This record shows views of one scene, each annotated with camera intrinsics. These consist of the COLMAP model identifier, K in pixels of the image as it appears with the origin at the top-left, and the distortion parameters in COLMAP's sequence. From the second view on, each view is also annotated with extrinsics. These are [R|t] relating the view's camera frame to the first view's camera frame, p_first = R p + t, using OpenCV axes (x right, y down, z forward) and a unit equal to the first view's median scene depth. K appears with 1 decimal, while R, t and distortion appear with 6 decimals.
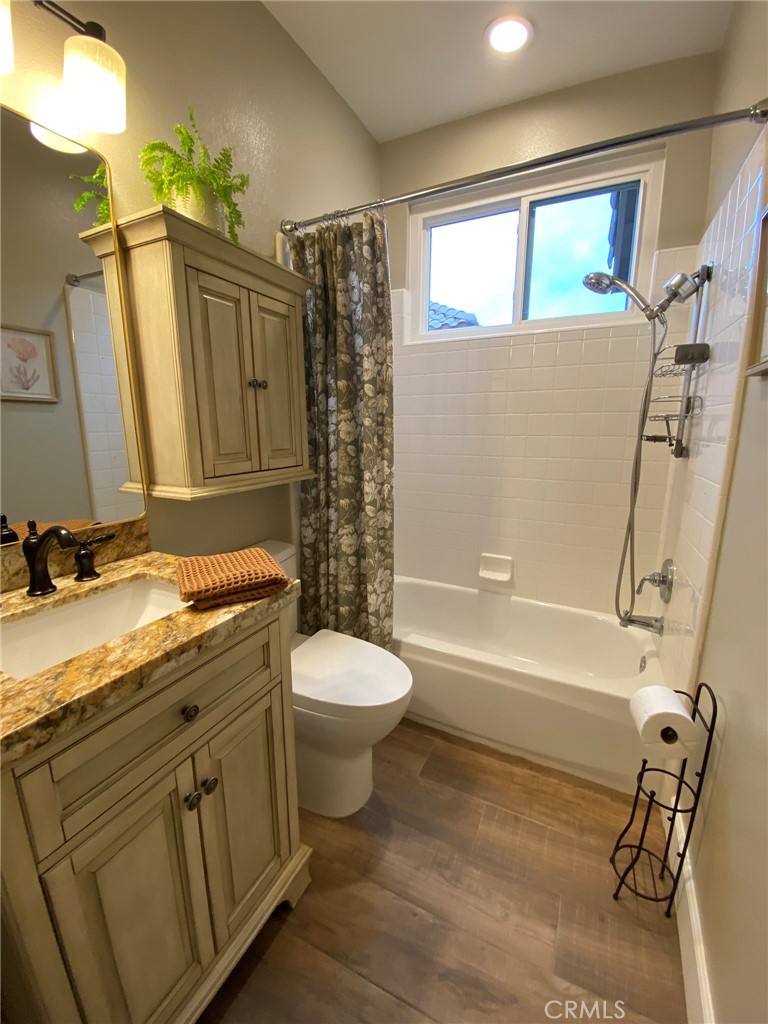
lens RADIAL K [[416.0, 0, 385.7], [0, 416.0, 507.9], [0, 0, 1]] dist [-0.000631, -0.000020]
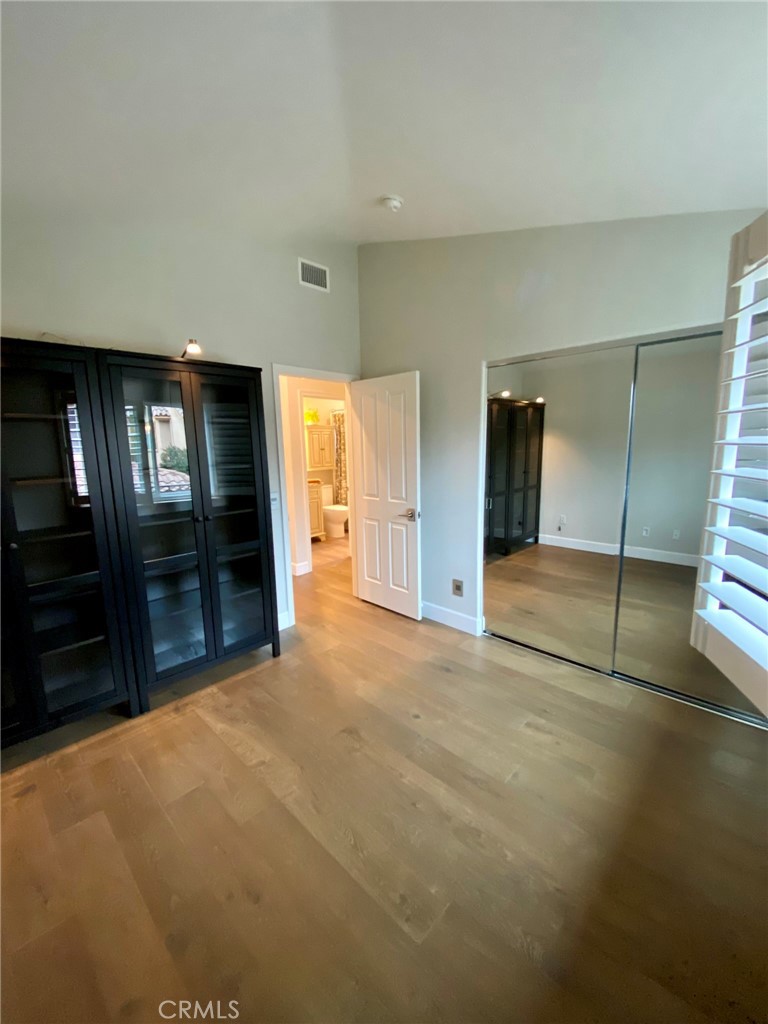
lens RADIAL K [[416.0, 0, 386.0], [0, 416.0, 512.5], [0, 0, 1]] dist [-0.000631, -0.000020]
pose [[0.953269, 0.030471, -0.300582, 1.705158], [-0.039938, 0.998879, -0.025401, 0.493183], [0.299471, 0.036218, 0.953418, -3.075031]]
